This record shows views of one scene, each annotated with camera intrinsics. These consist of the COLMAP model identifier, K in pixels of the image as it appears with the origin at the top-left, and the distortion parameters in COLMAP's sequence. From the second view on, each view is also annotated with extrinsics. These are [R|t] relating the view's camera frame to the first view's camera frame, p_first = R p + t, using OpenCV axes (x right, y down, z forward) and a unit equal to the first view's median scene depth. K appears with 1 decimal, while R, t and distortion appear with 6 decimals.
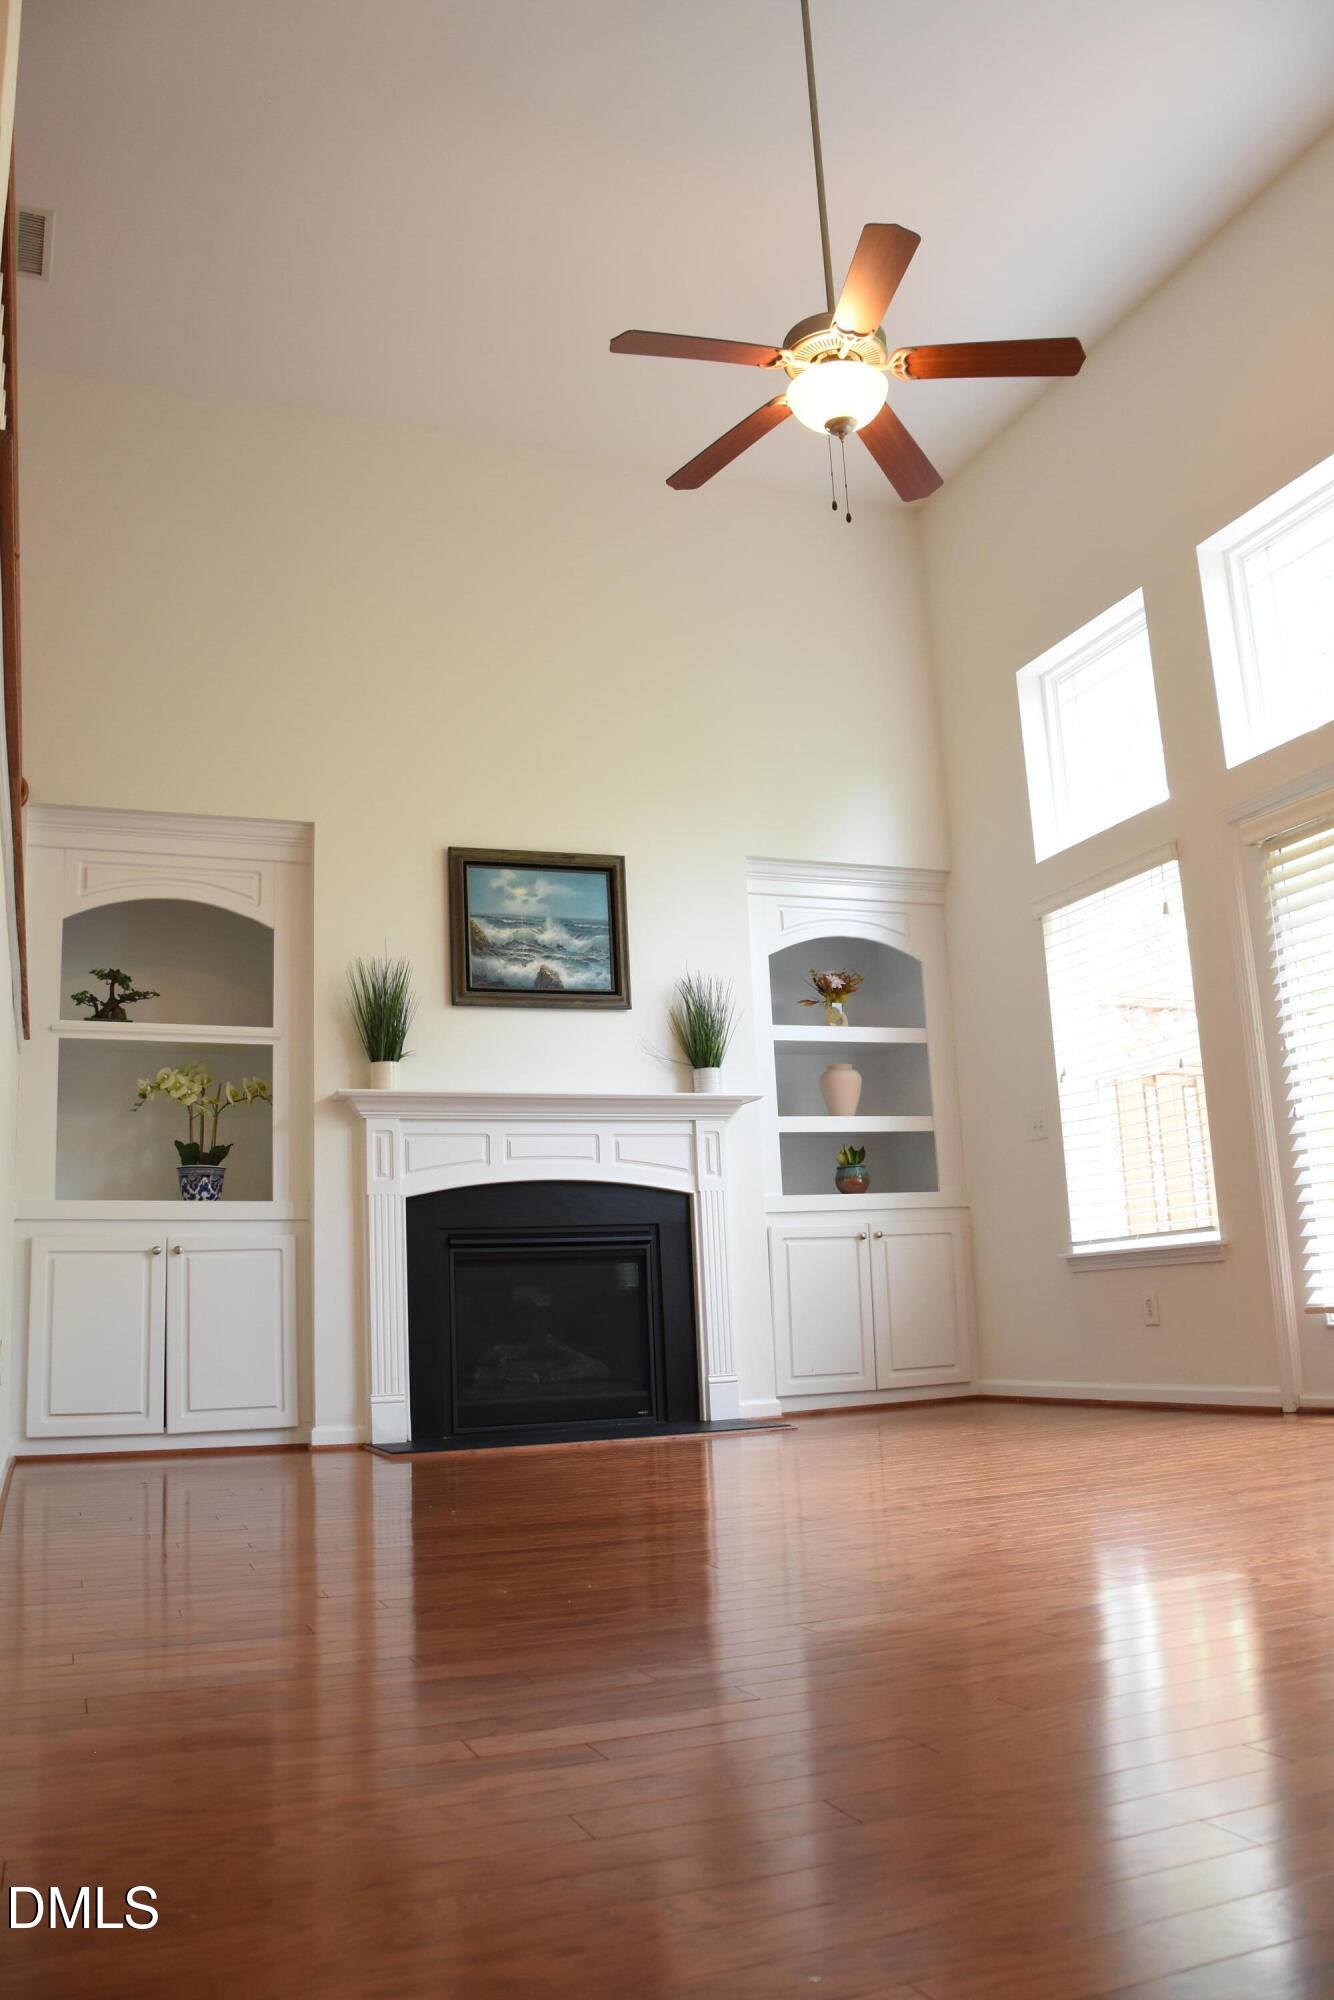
lens RADIAL K [[1546.1, 0, 667.0], [0, 1546.1, 1000.0], [0, 0, 1]] dist [-0.144551, 0.086779]
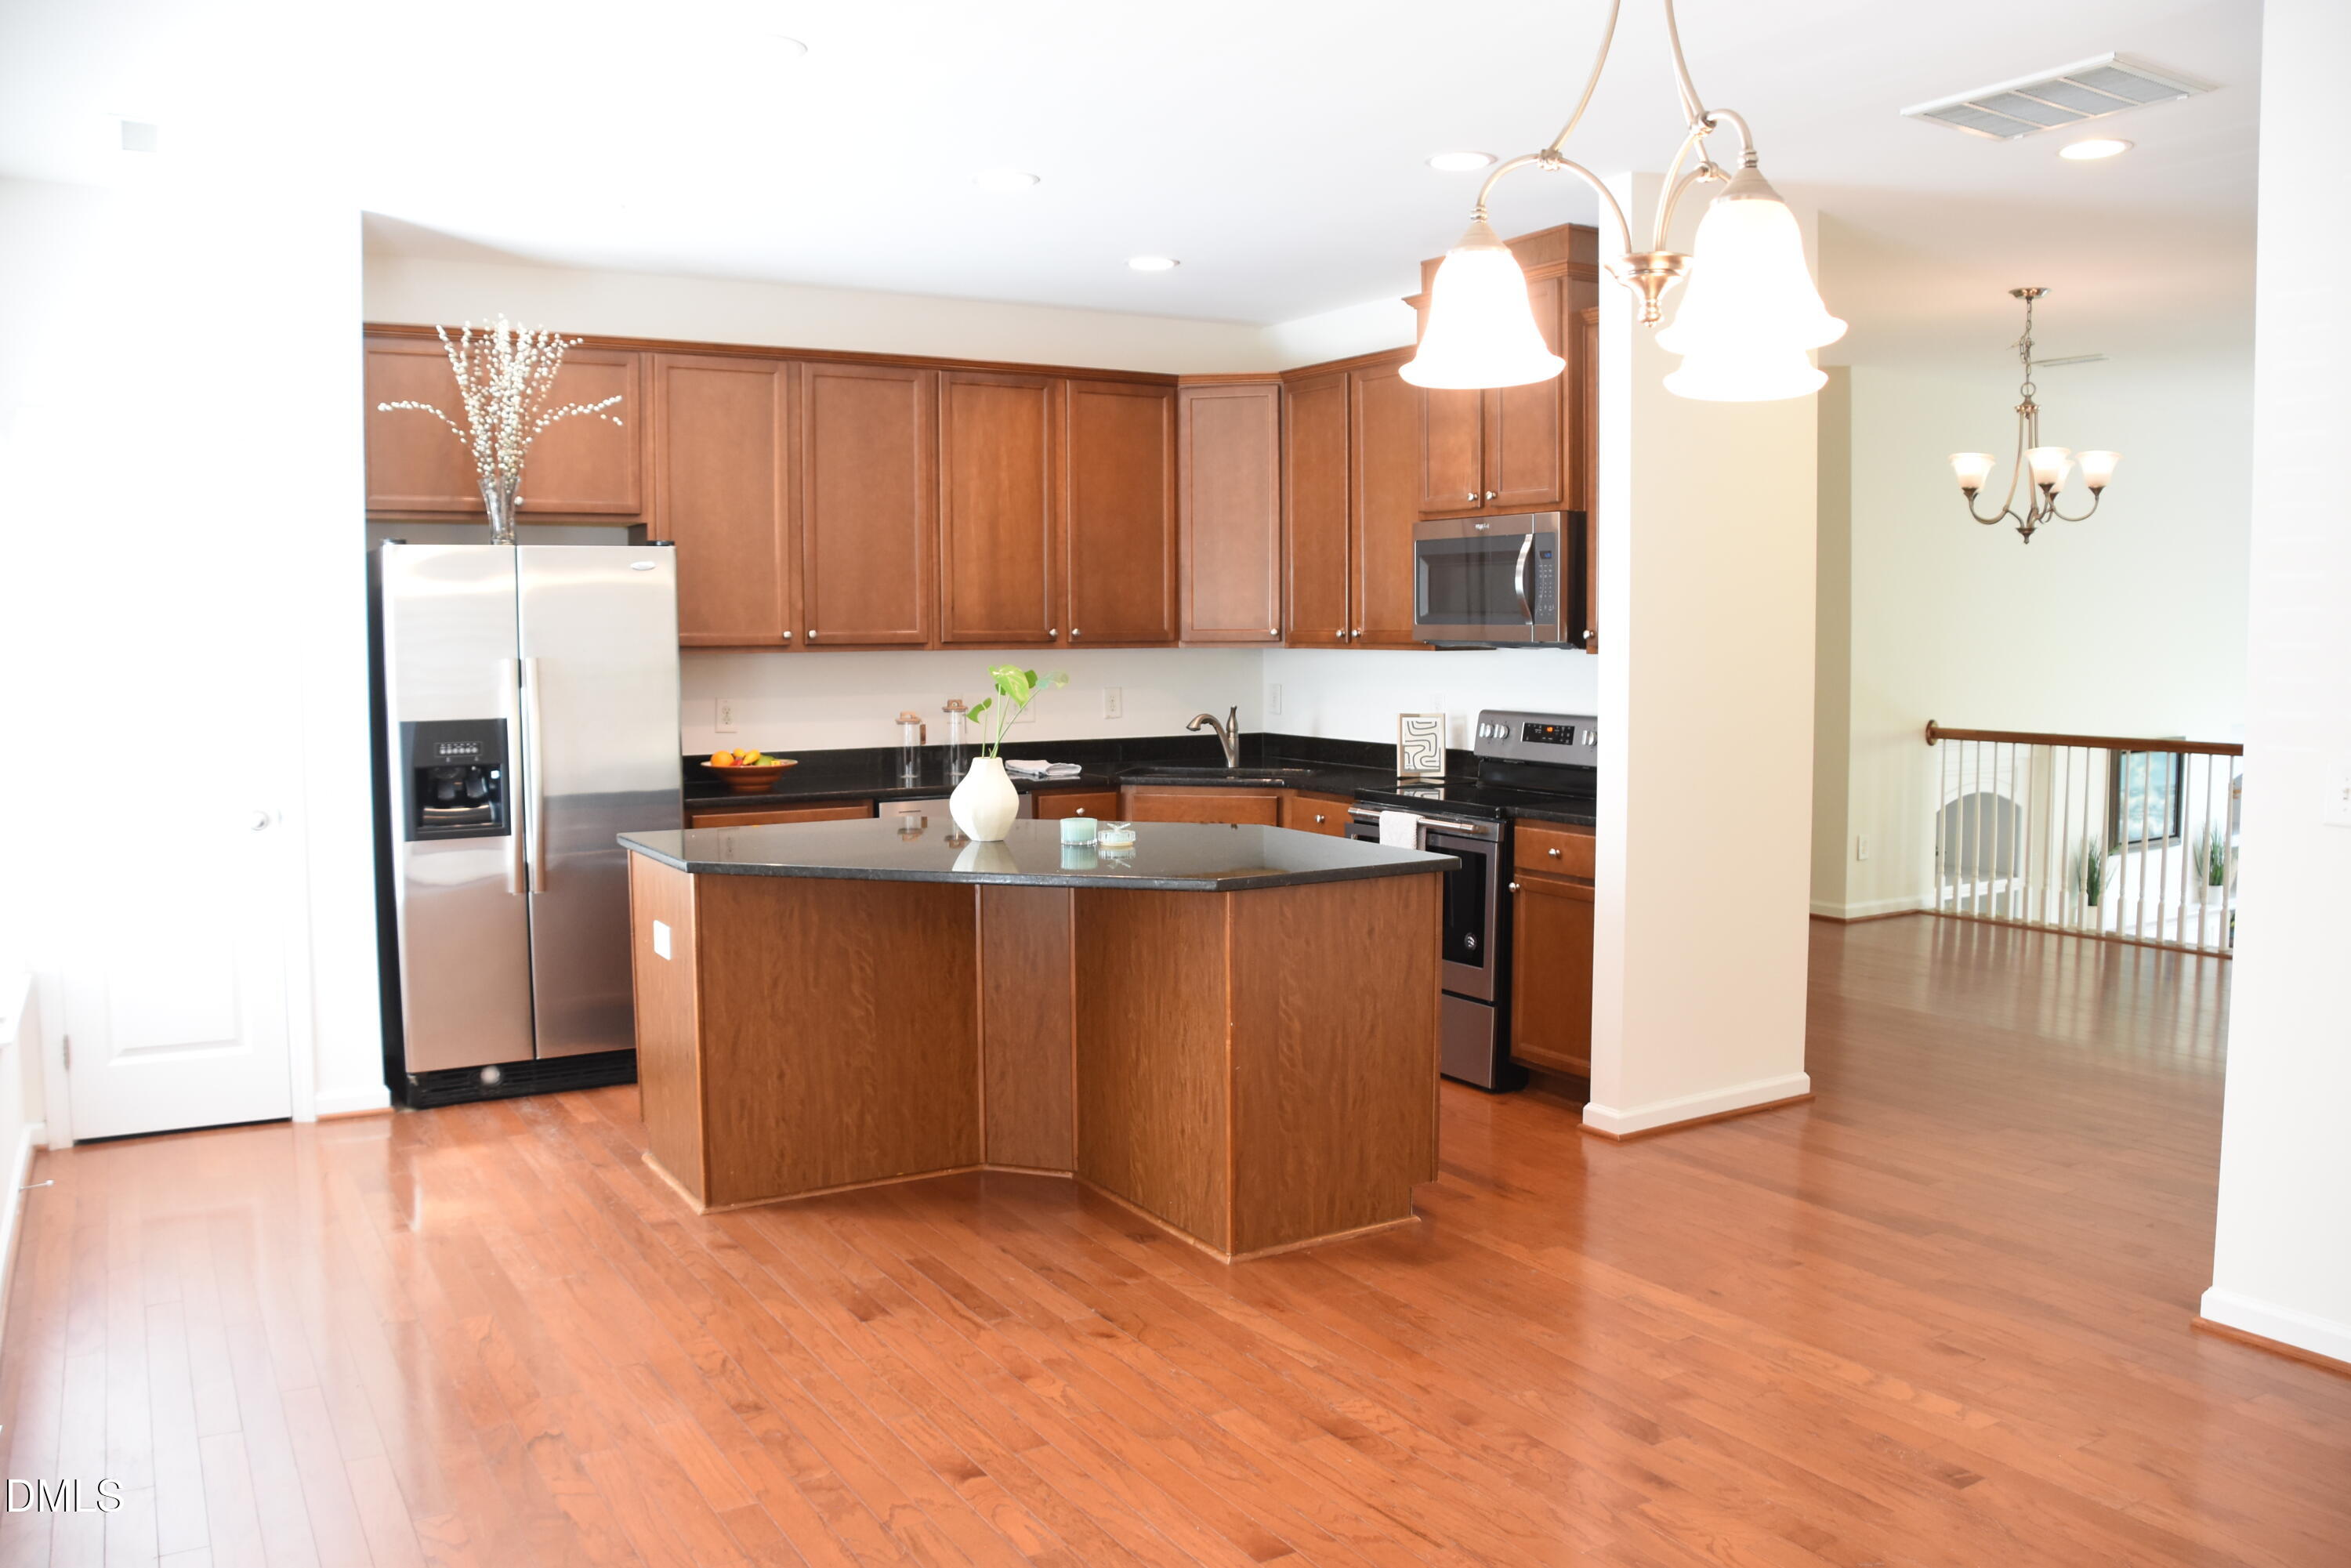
lens RADIAL K [[1817.4, 0, 1160.0], [0, 1817.4, 778.1], [0, 0, 1]] dist [-0.144551, 0.086779]
pose [[0.988962, 0.024680, 0.146099, -1.217844], [-0.064659, 0.959075, 0.275672, -0.447191], [-0.133316, -0.282076, 0.950084, -0.399247]]
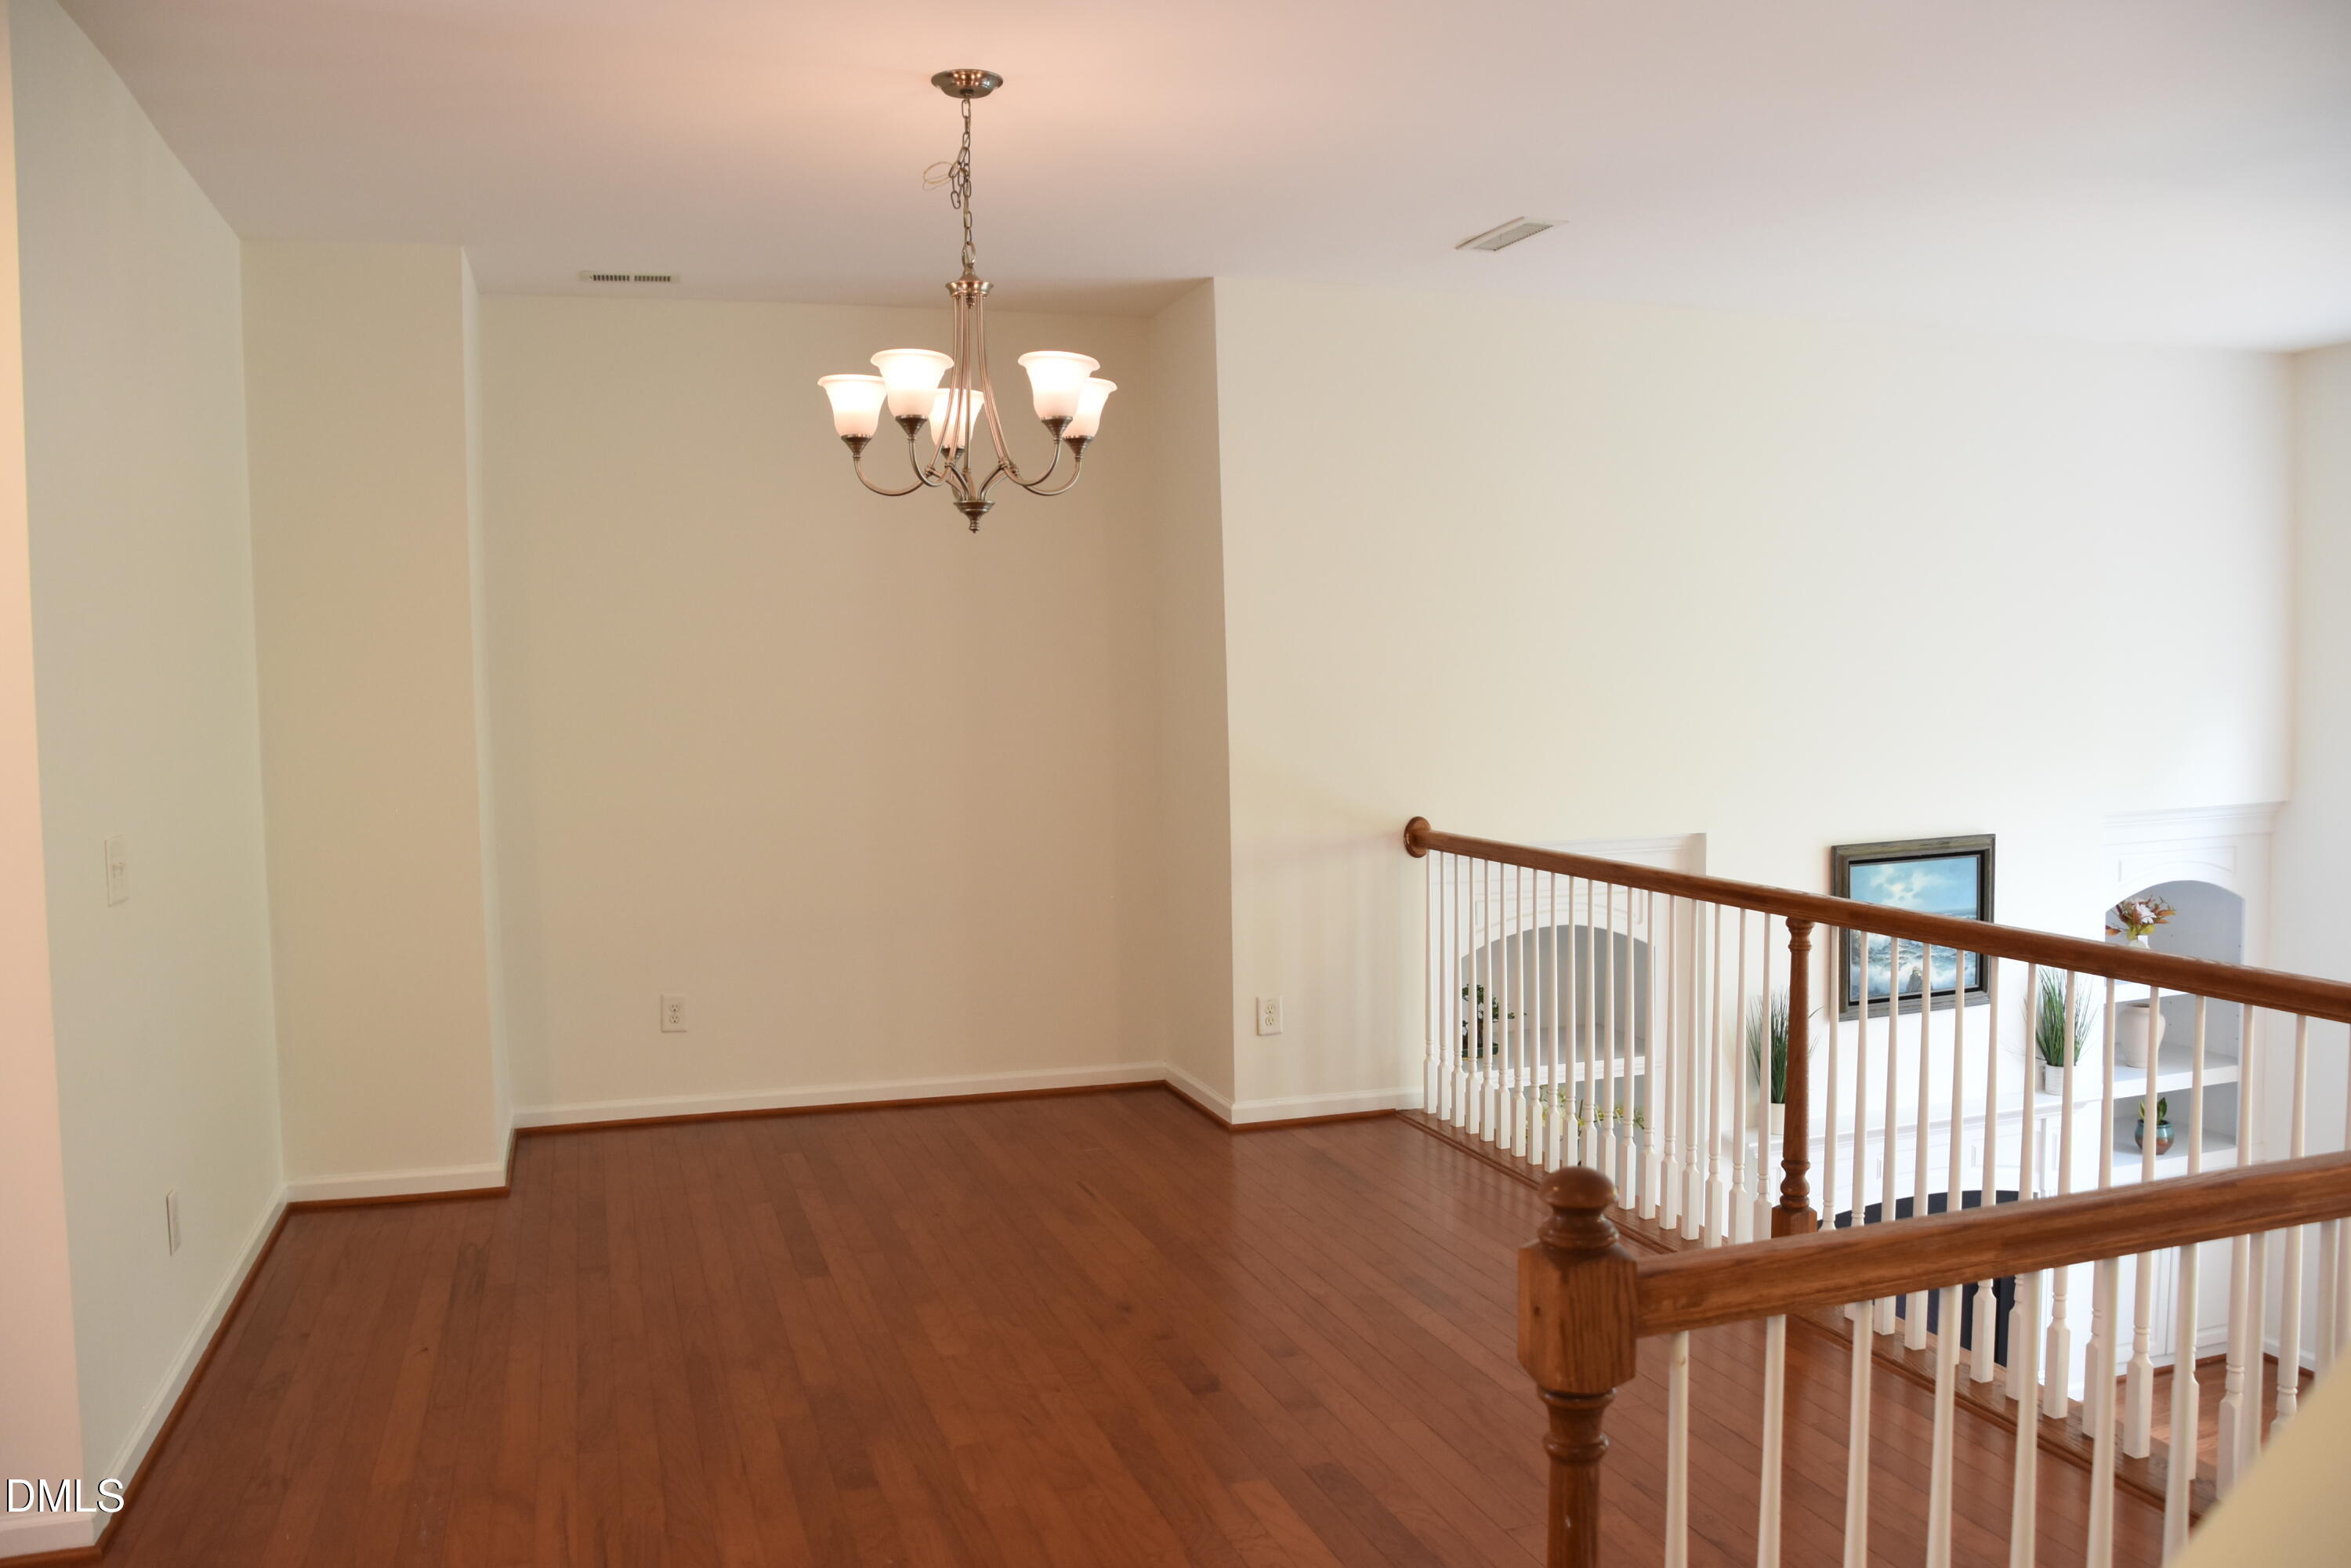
lens RADIAL K [[1817.4, 0, 1160.0], [0, 1817.4, 778.1], [0, 0, 1]] dist [-0.144551, 0.086779]
pose [[0.996896, 0.032514, -0.071700, -0.460039], [-0.012757, 0.965412, 0.260416, -0.403579], [0.077688, -0.258693, 0.962831, -0.028146]]
